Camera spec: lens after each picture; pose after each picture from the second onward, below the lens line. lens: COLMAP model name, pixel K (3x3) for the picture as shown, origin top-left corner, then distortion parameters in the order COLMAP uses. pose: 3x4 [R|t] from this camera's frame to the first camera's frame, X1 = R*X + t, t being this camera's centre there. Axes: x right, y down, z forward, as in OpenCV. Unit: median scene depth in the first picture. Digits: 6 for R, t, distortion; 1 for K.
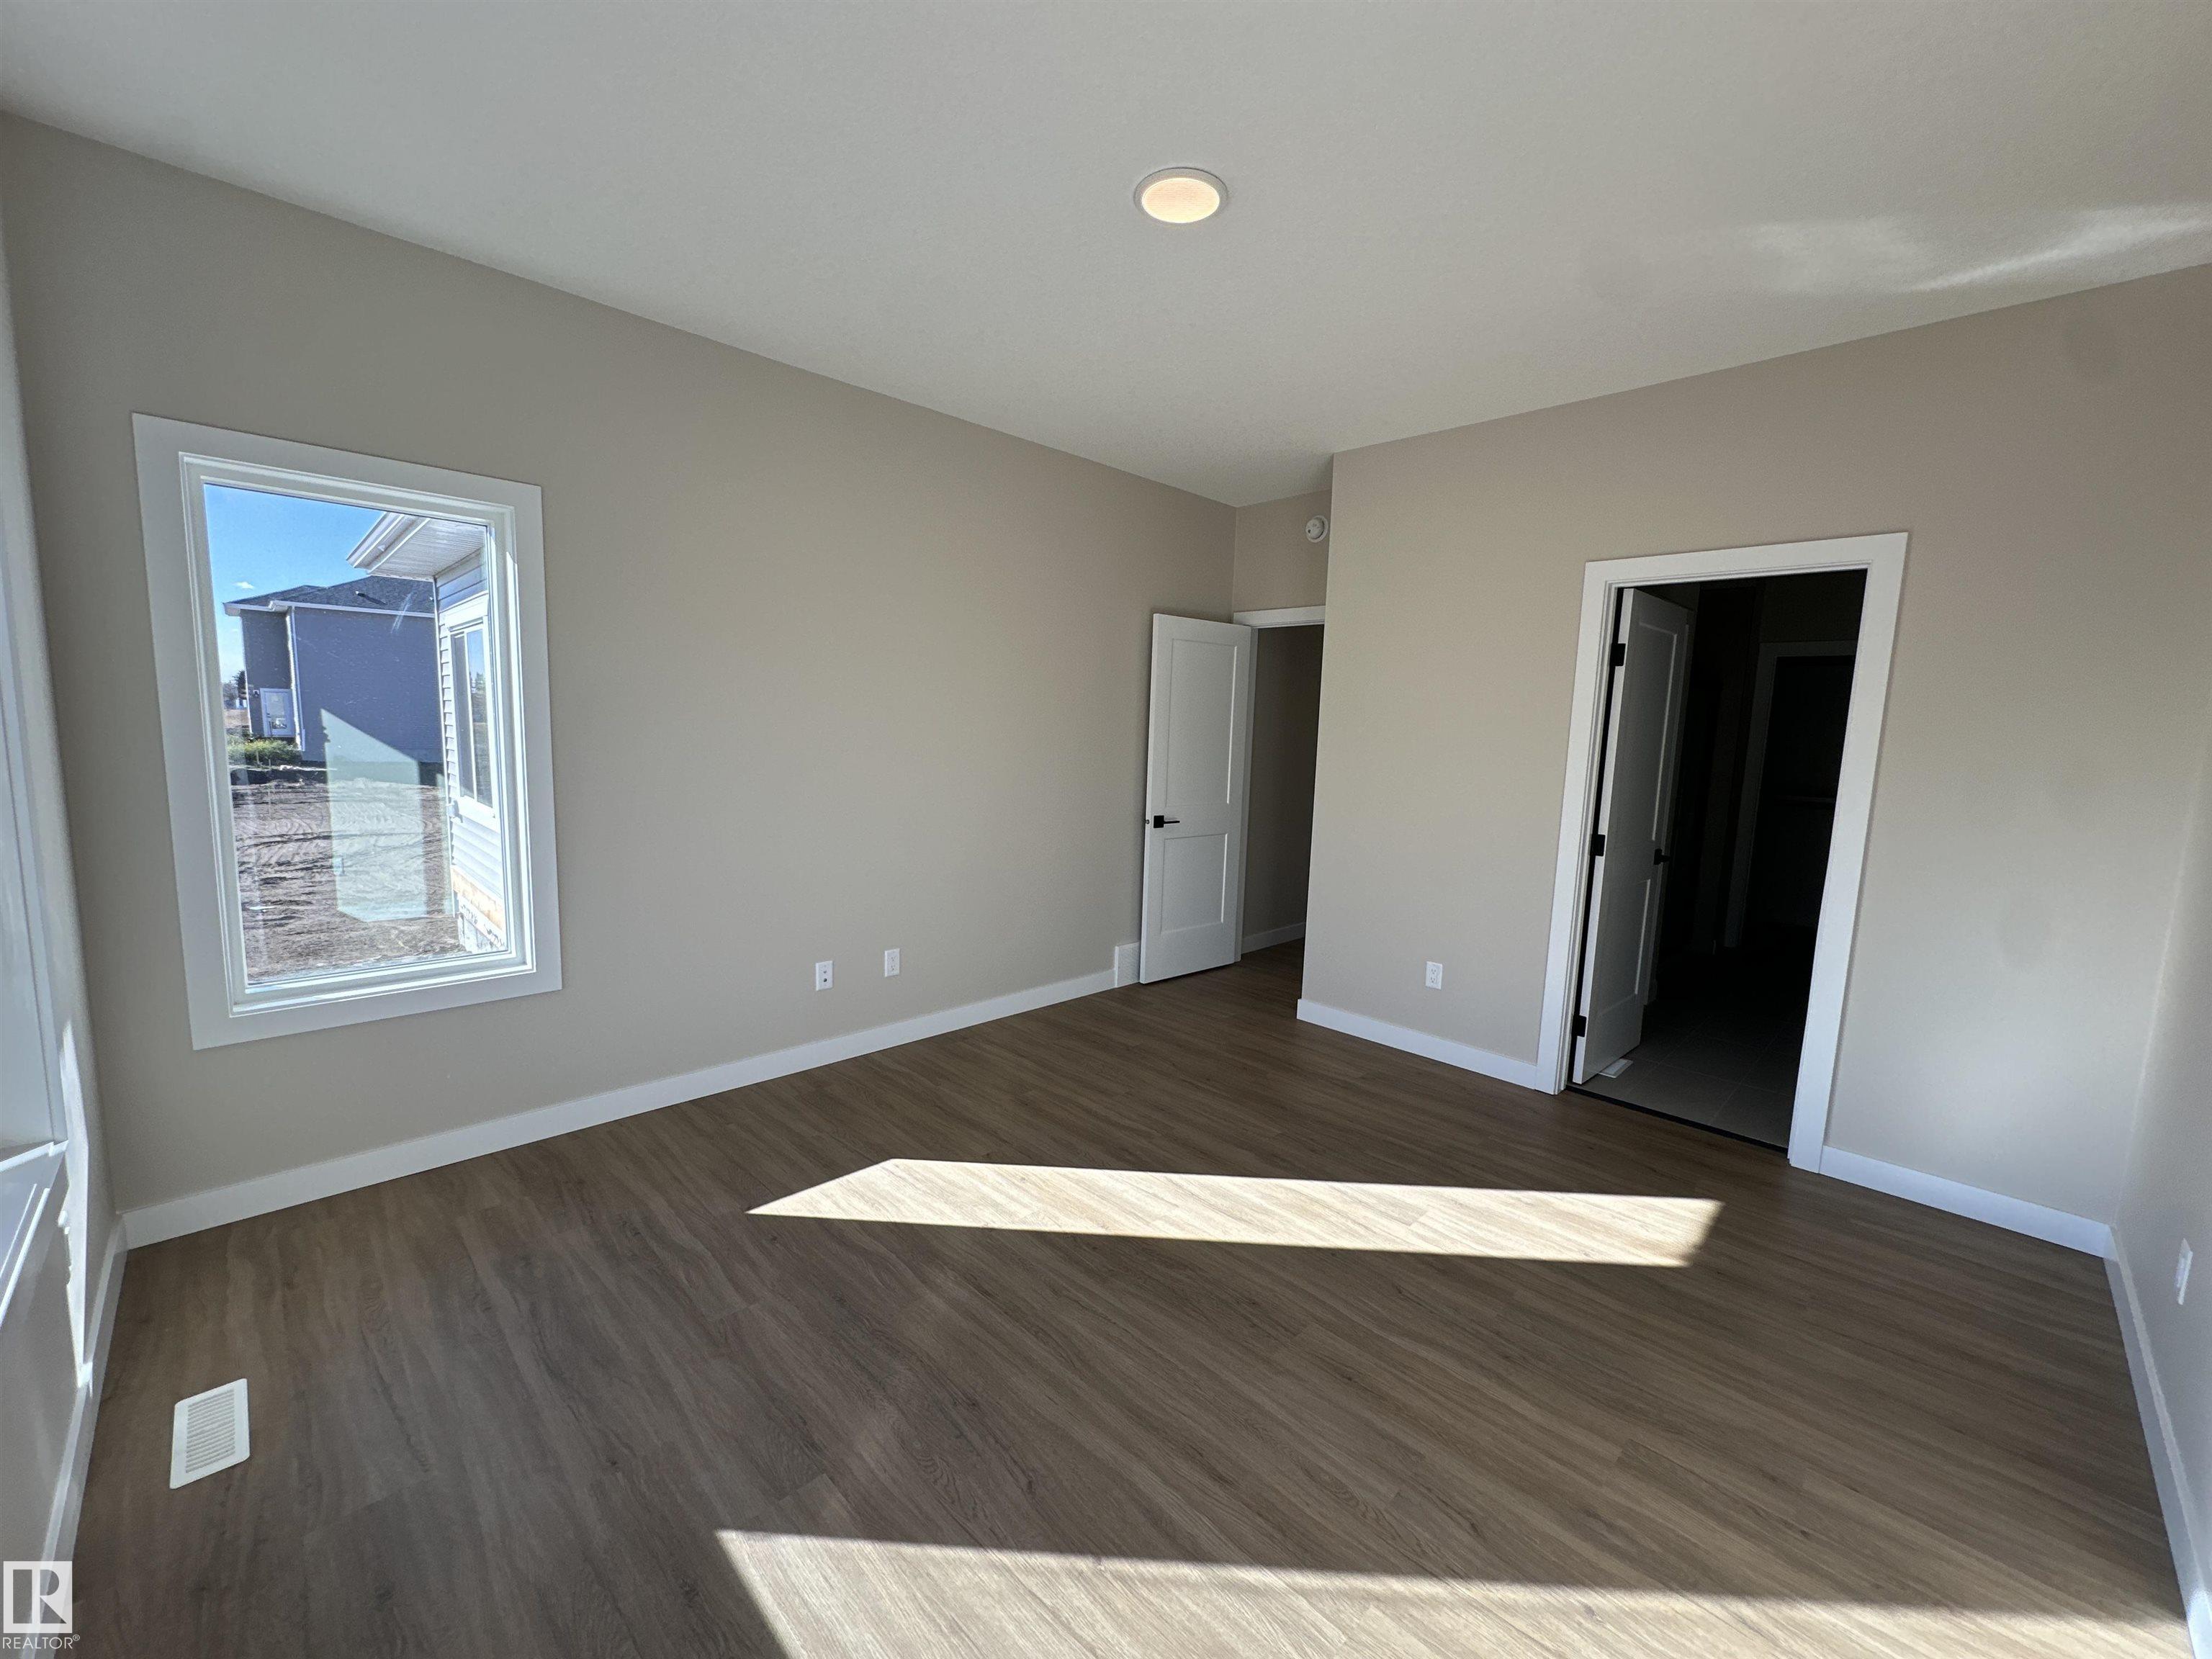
lens RADIAL K [[883.8, 0, 1106.0], [0, 883.8, 829.5], [0, 0, 1]] dist [-0.003016, -0.000443]
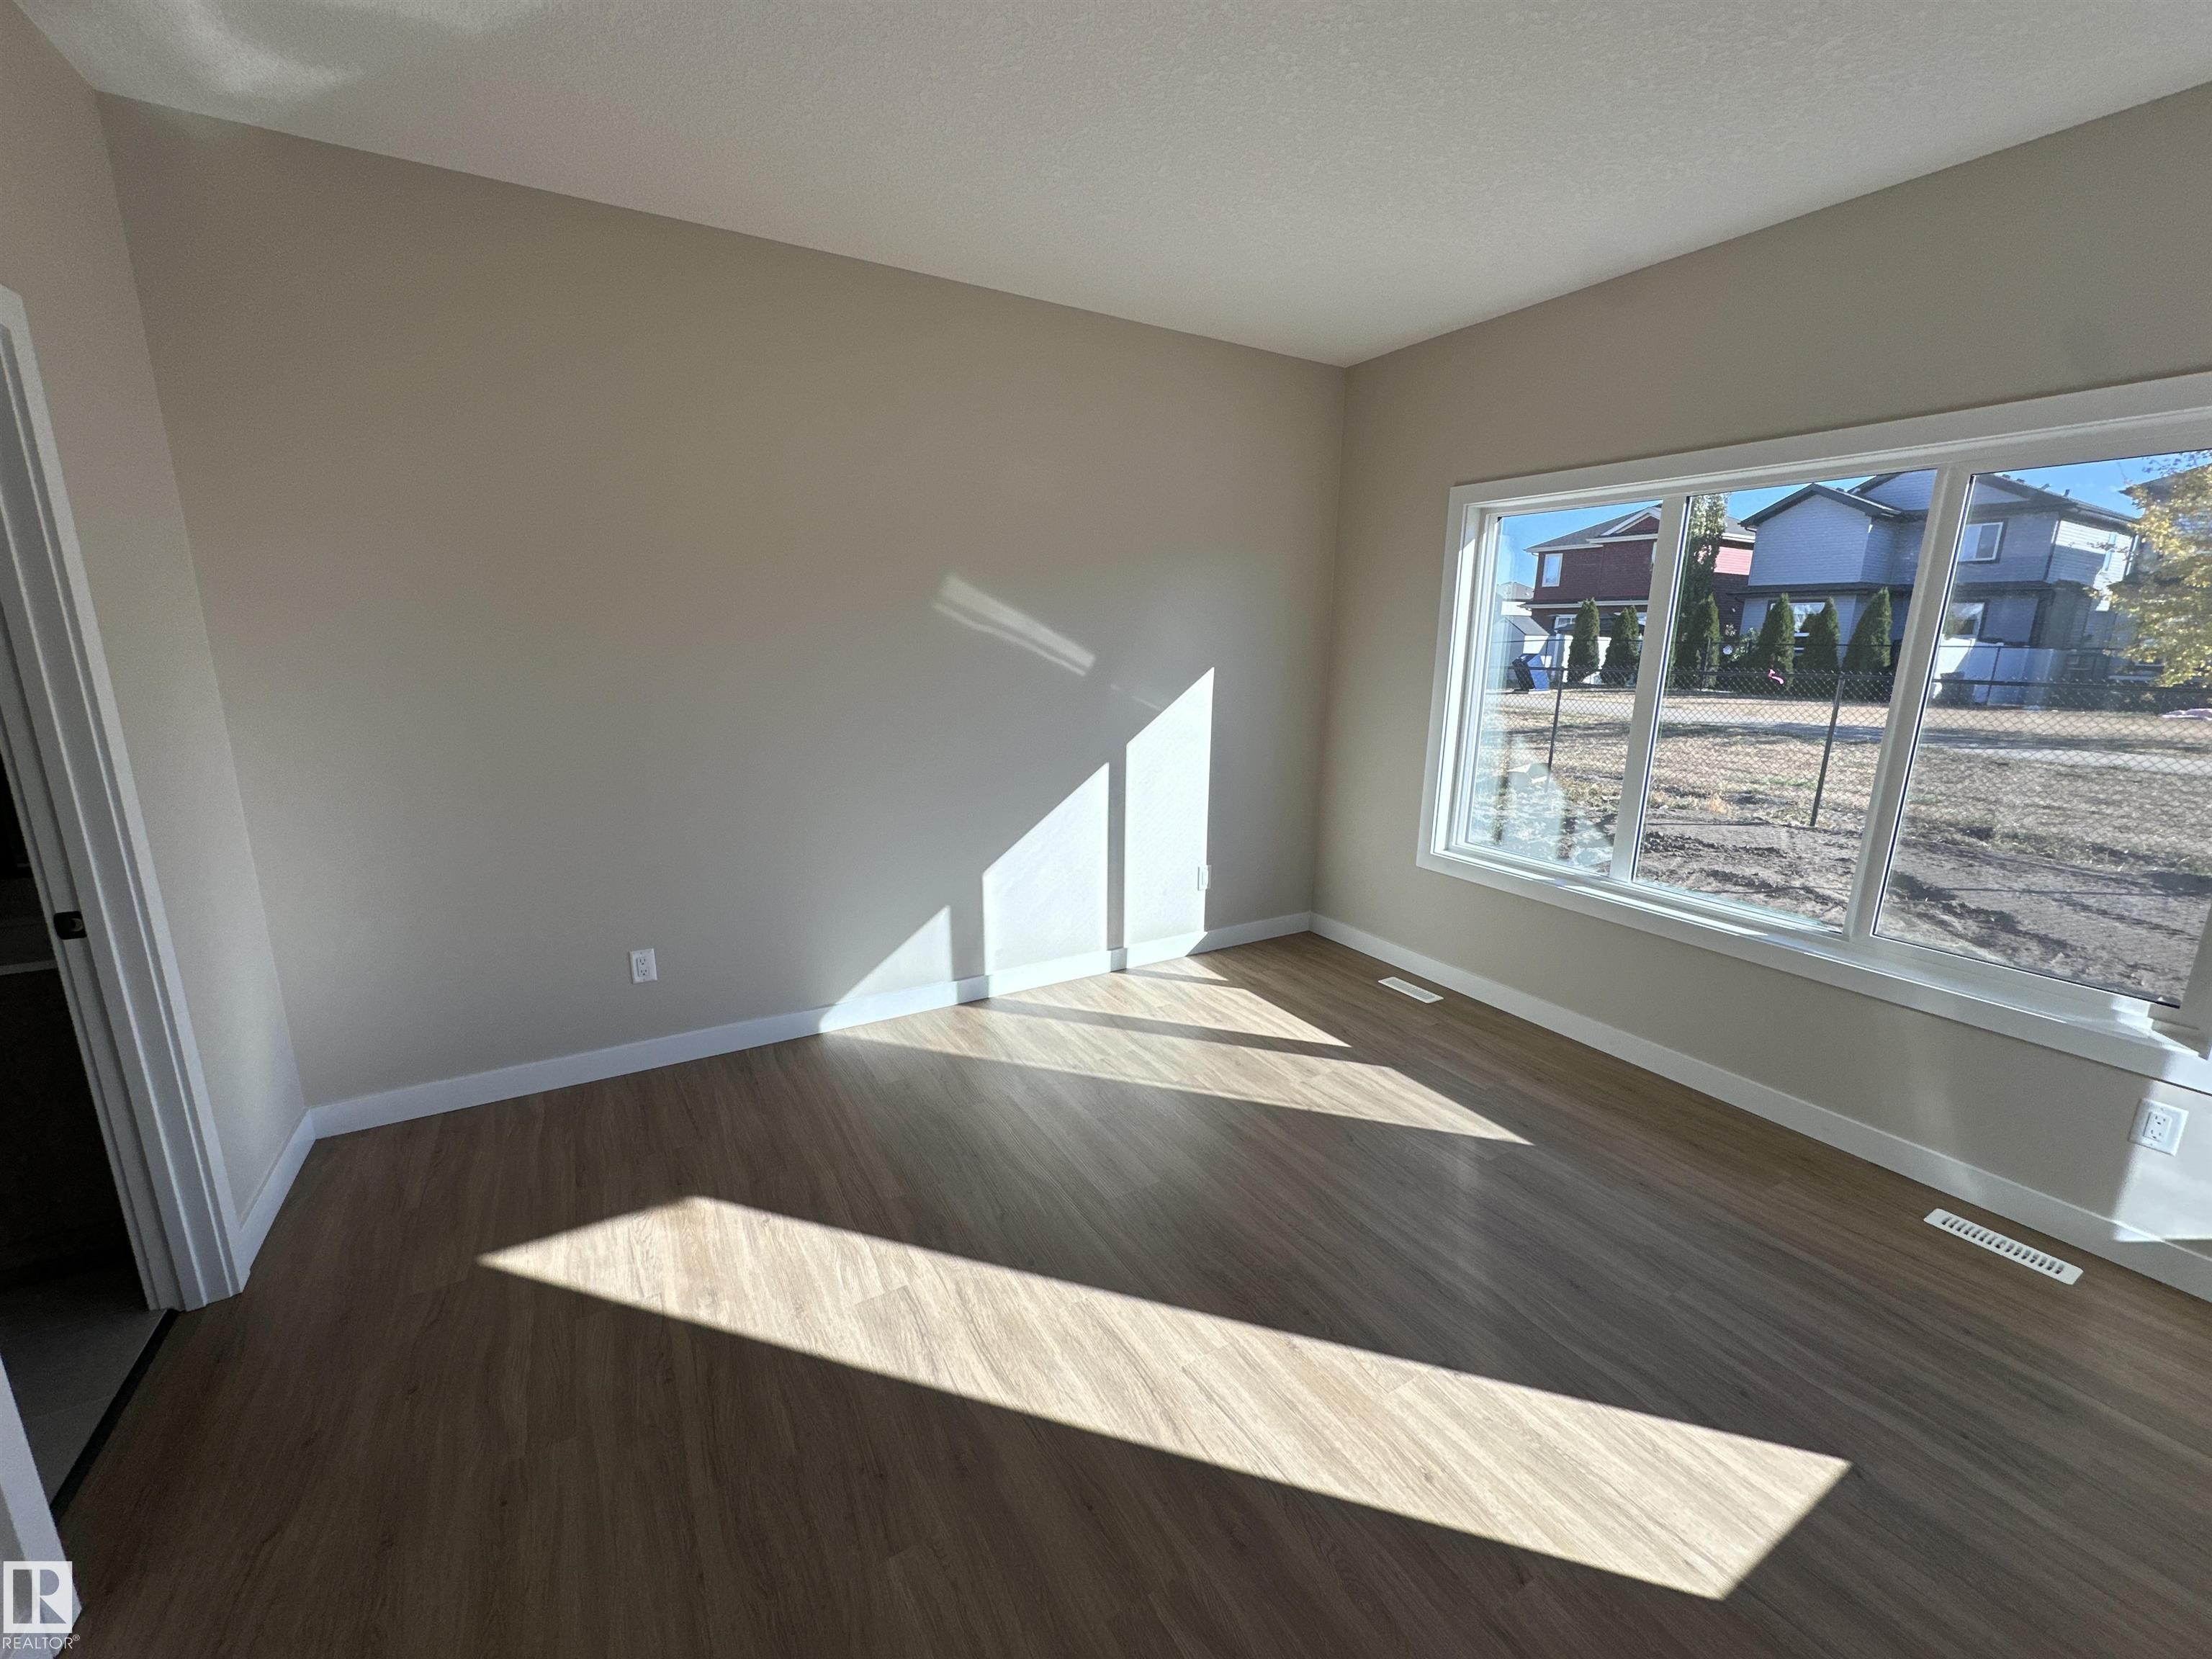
lens RADIAL K [[883.8, 0, 1106.0], [0, 883.8, 829.5], [0, 0, 1]] dist [-0.003016, -0.000443]
pose [[-0.969898, -0.092405, 0.225299, 0.022947], [-0.011968, 0.942175, 0.334907, -0.214147], [-0.243219, 0.322129, -0.914919, 1.549434]]
